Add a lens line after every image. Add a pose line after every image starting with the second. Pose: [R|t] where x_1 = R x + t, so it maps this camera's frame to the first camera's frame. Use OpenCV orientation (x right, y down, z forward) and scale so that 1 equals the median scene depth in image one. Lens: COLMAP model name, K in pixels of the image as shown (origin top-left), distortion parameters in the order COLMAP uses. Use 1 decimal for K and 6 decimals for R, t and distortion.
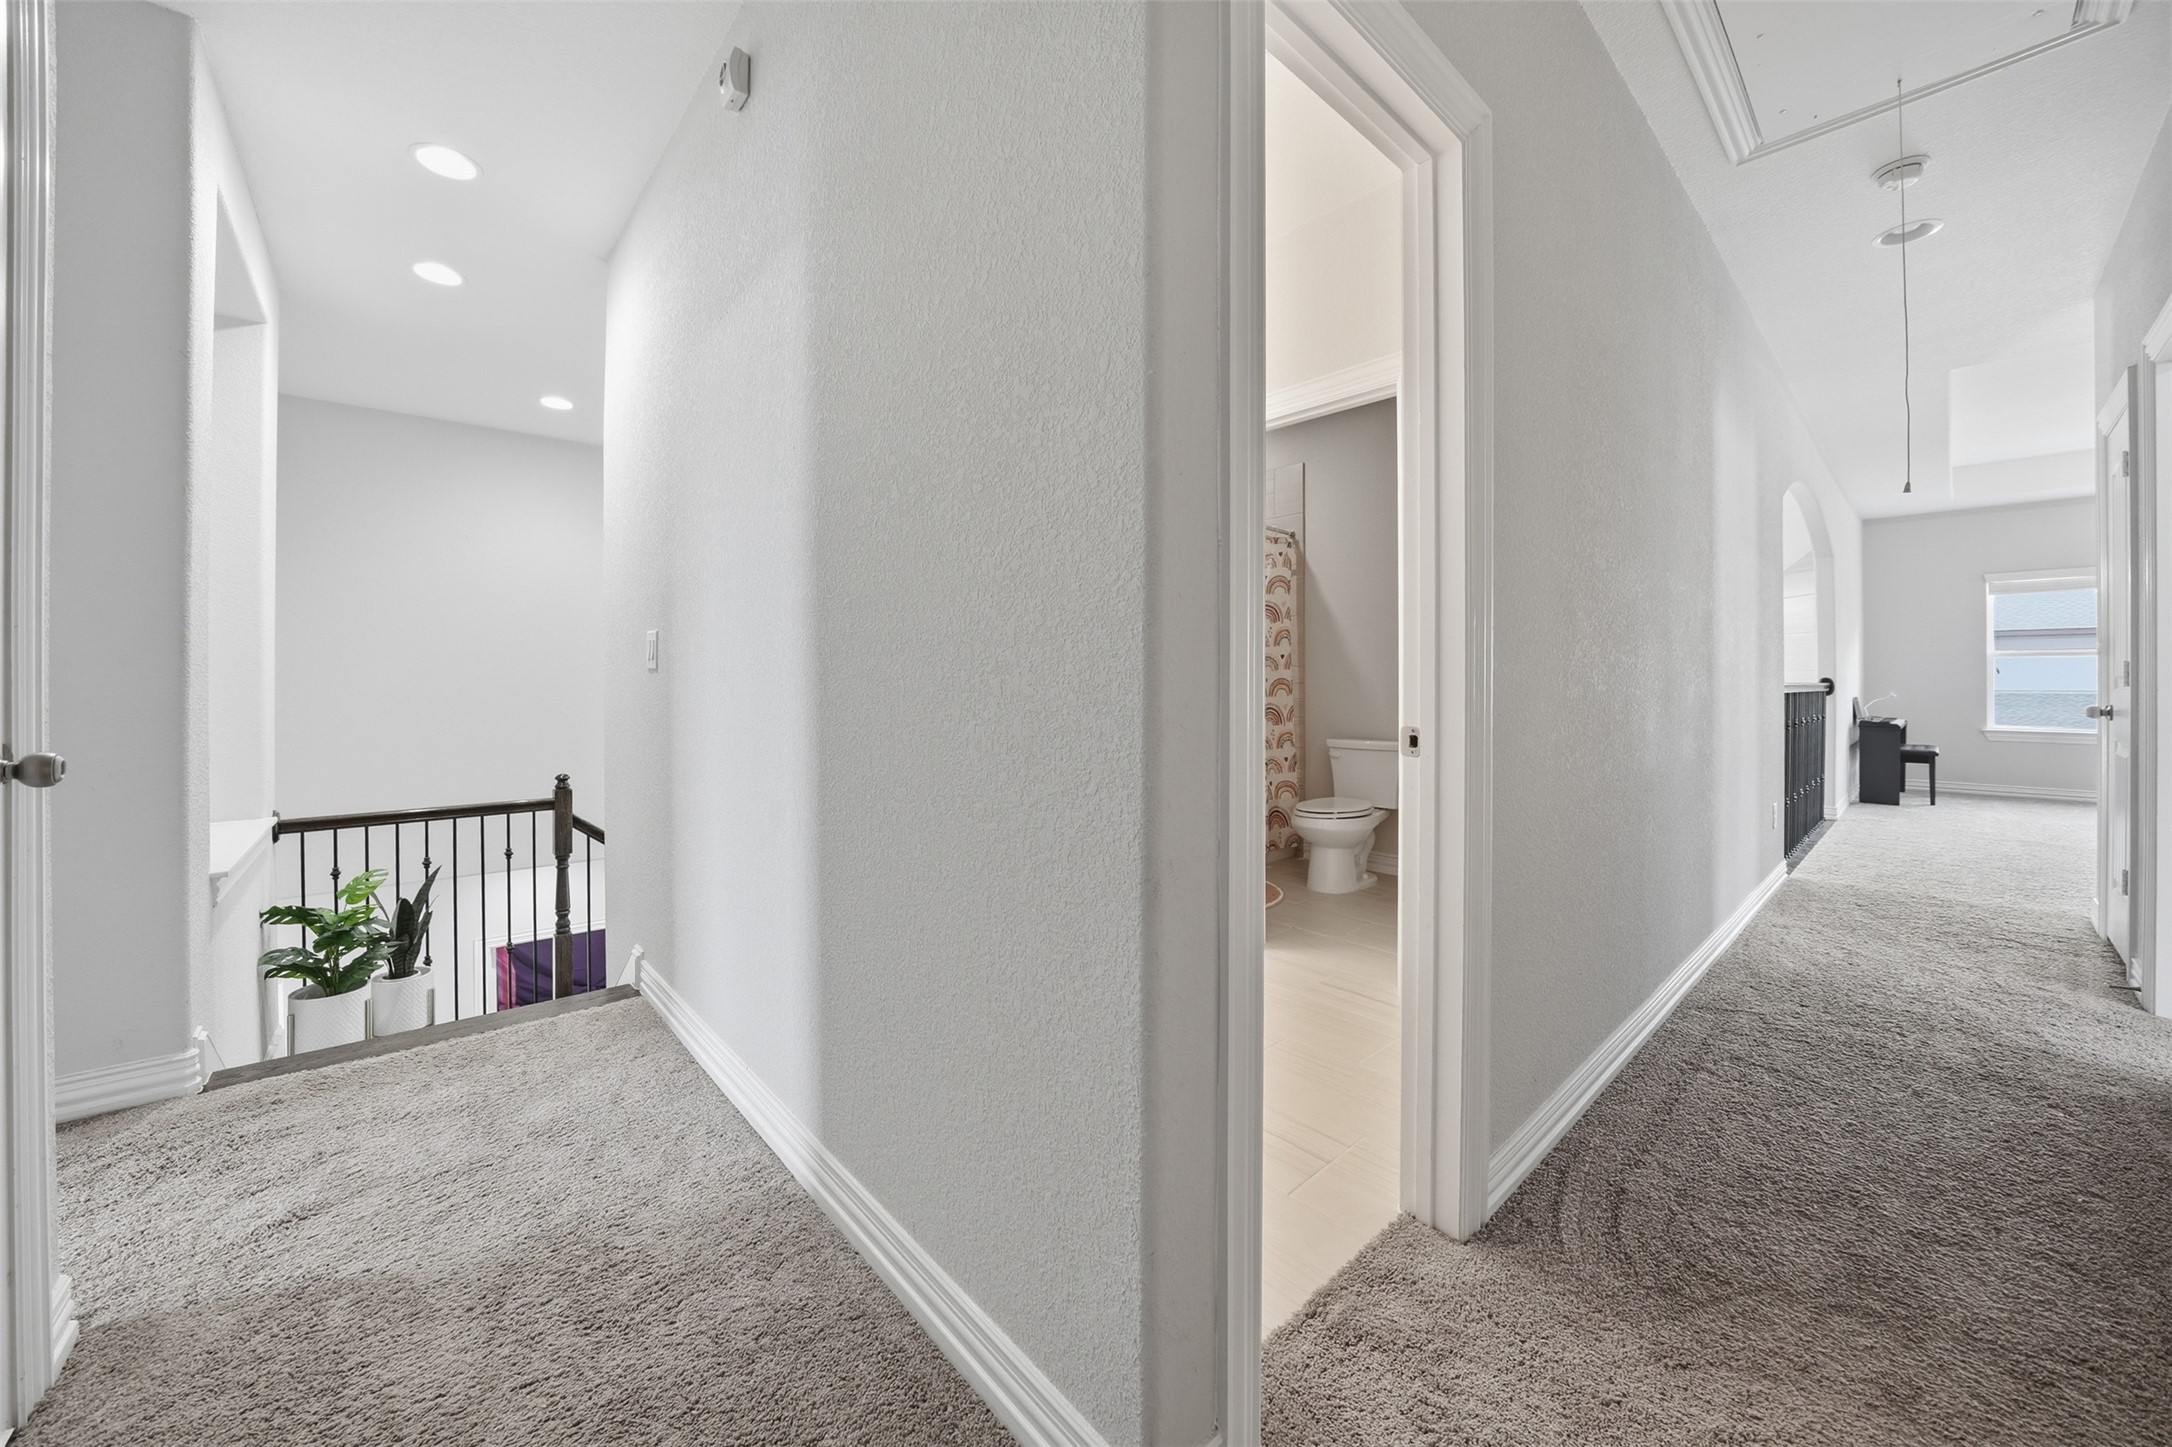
lens RADIAL K [[774.6, 0, 1089.7], [0, 774.6, 695.1], [0, 0, 1]] dist [-0.000425, -0.000003]
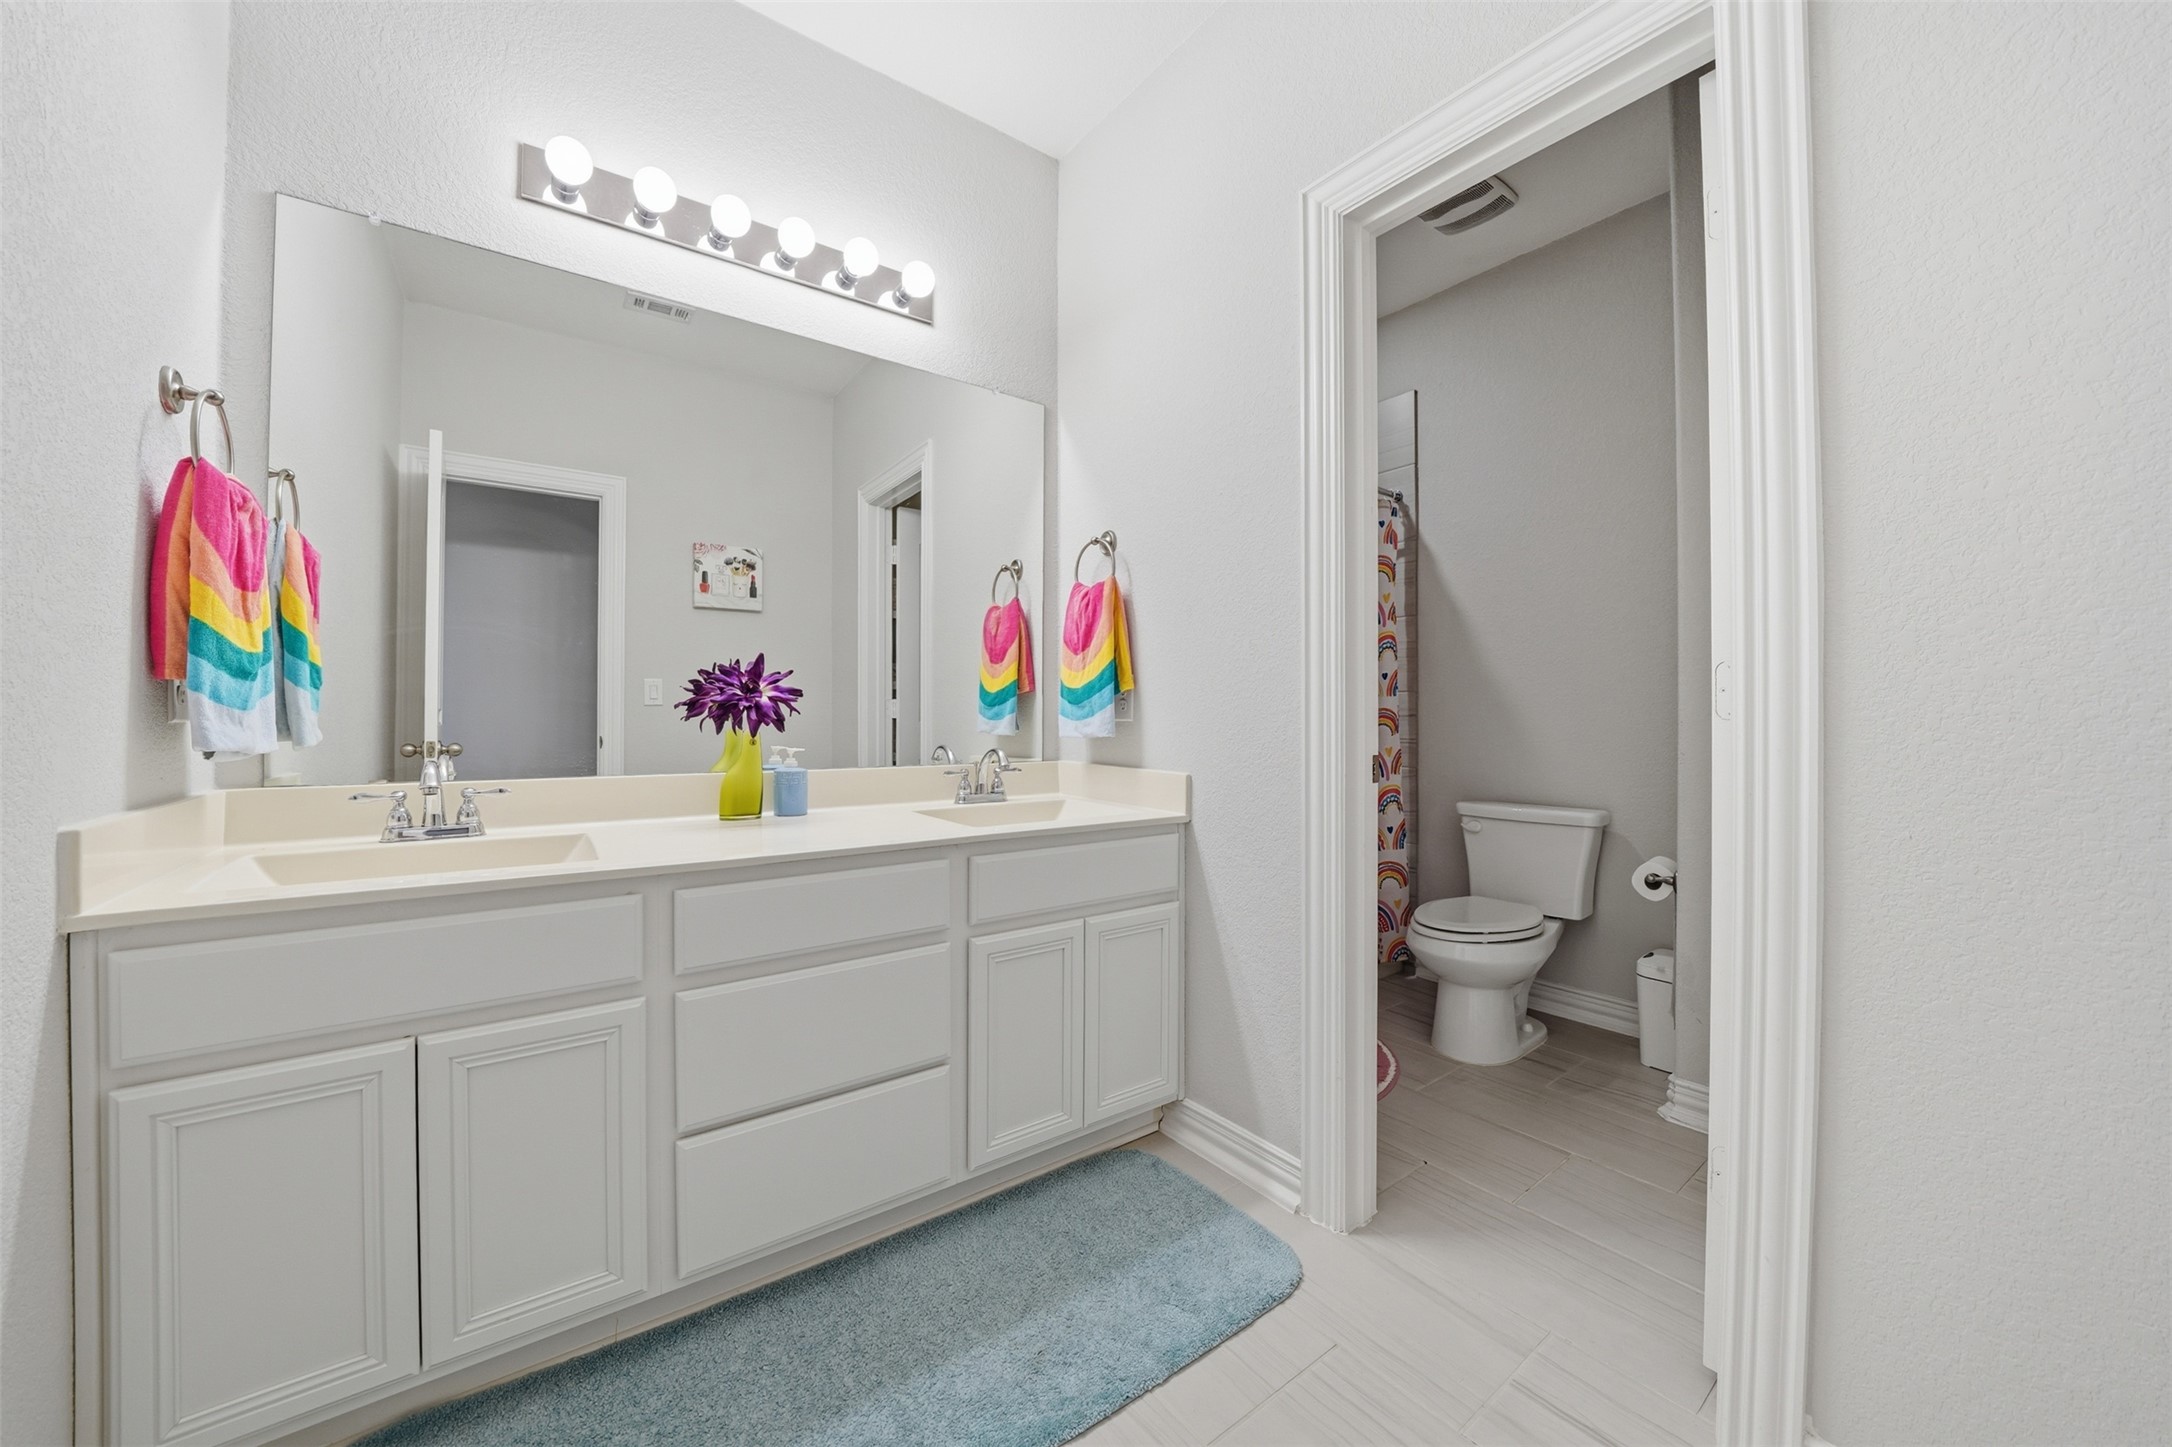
lens RADIAL K [[792.2, 0, 1086.0], [0, 792.2, 723.5], [0, 0, 1]] dist [-0.000461, -0.000104]
pose [[0.996373, 0.002185, -0.085069, 0.049639], [-0.002890, 0.999962, -0.008170, -0.002584], [0.085048, 0.008386, 0.996342, 0.294025]]
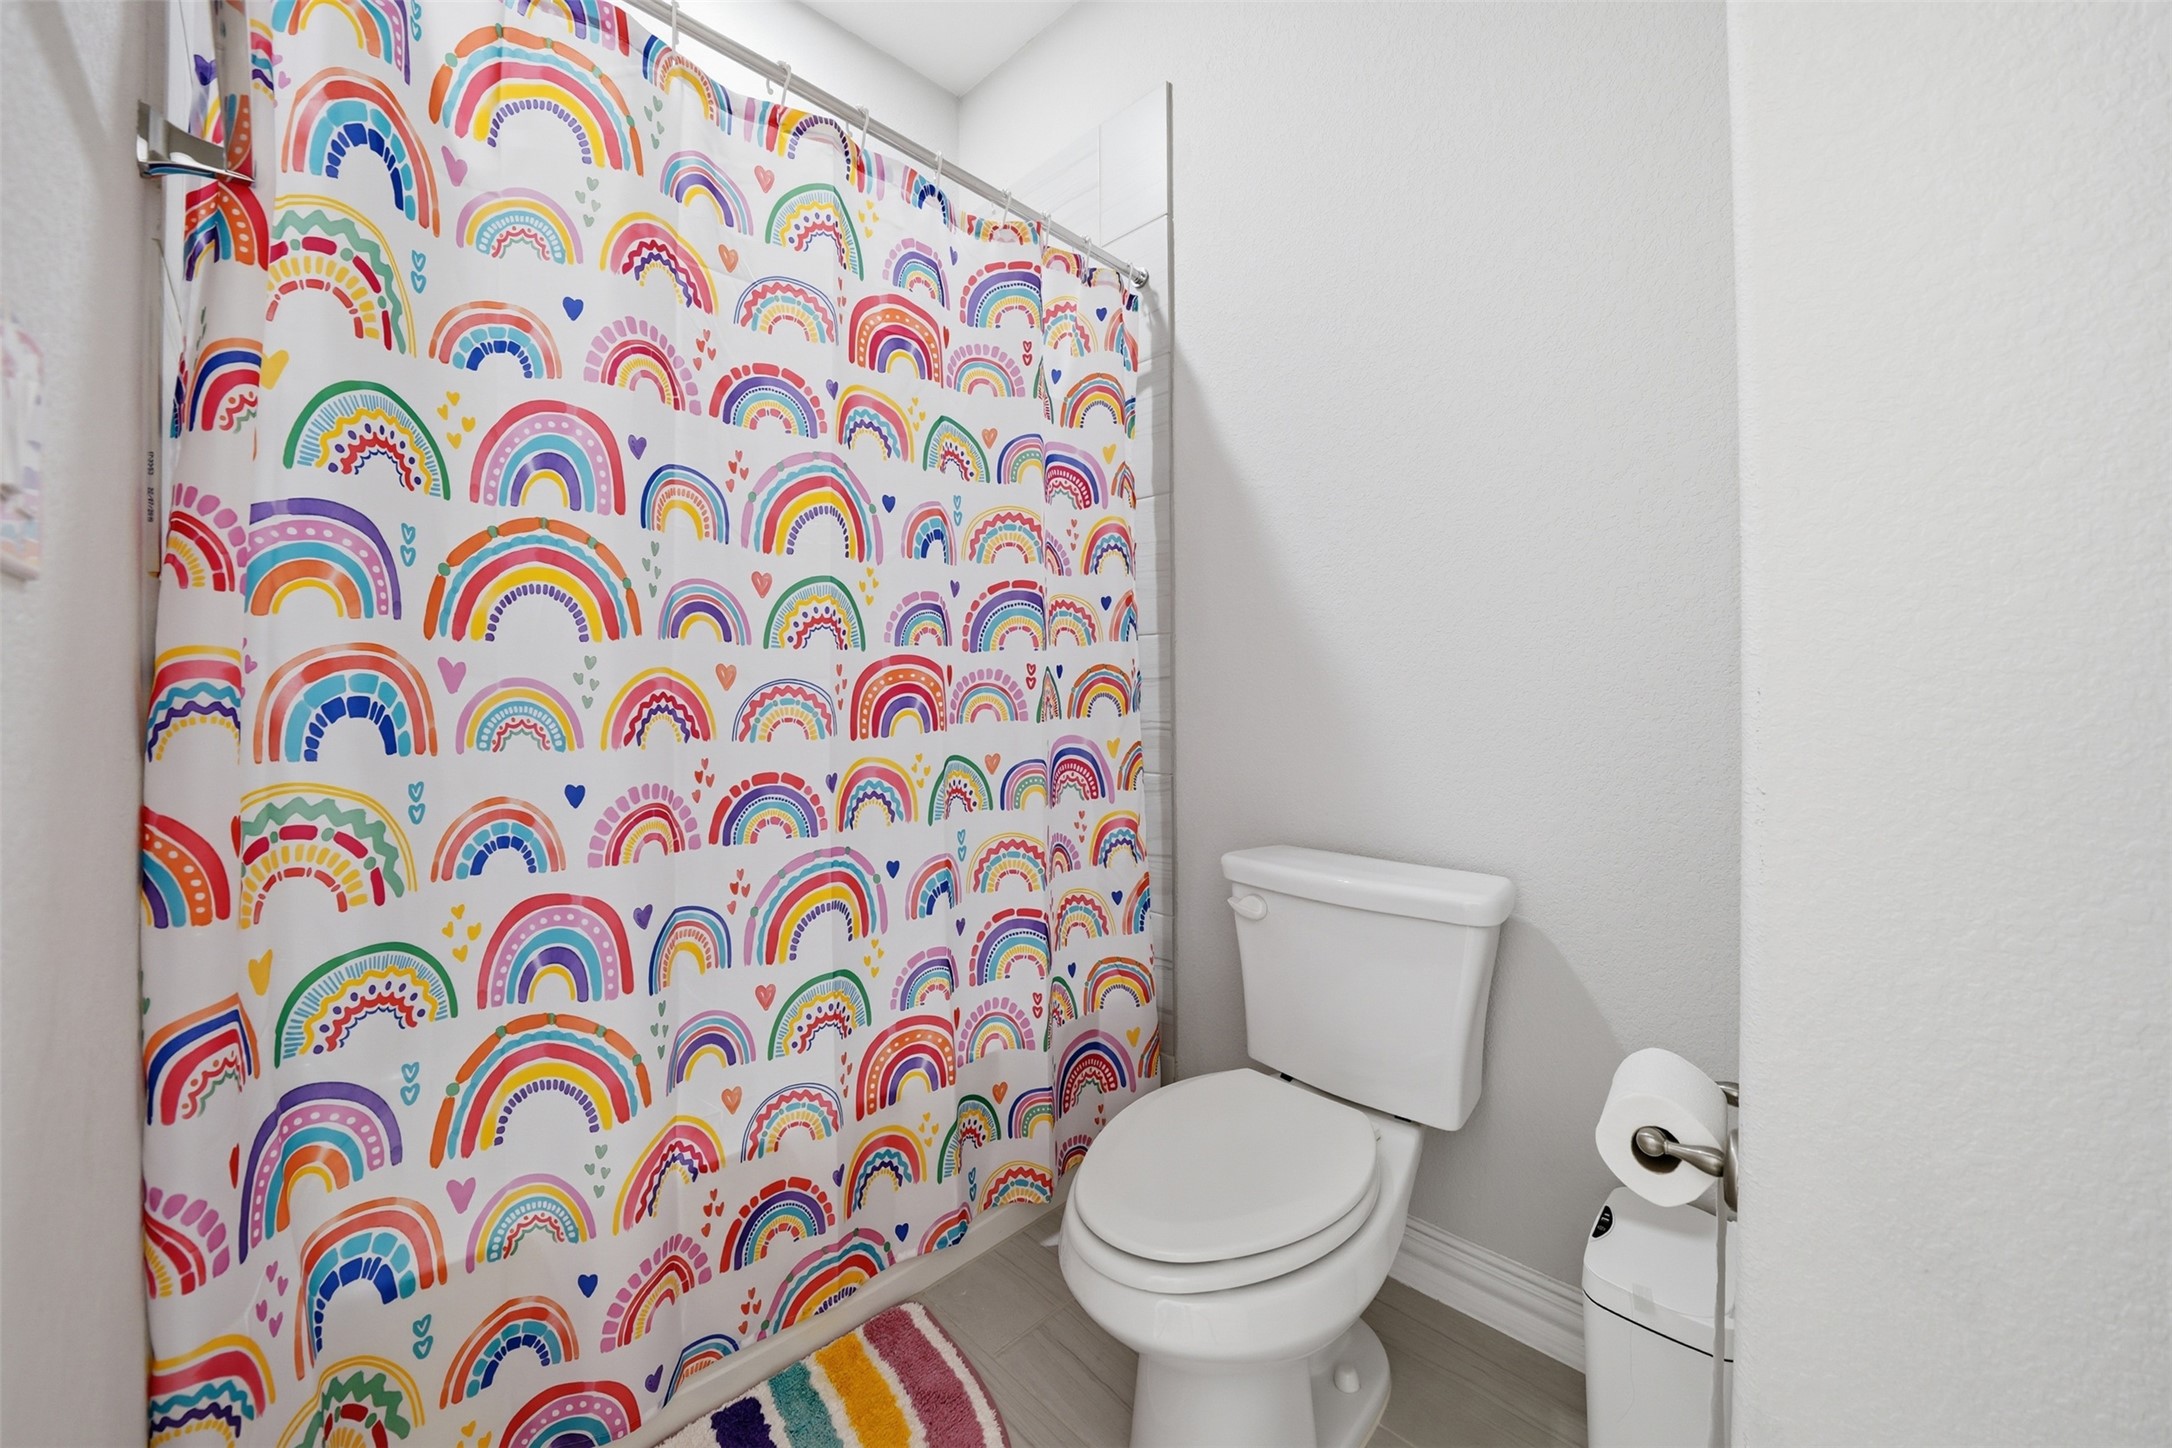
lens RADIAL K [[843.6, 0, 1084.9], [0, 843.6, 680.3], [0, 0, 1]] dist [-0.002266, -0.000060]
pose [[0.997399, -0.001167, 0.072064, 0.210239], [0.002188, 0.999898, -0.014093, -0.009531], [-0.072040, 0.014214, 0.997300, 0.616826]]
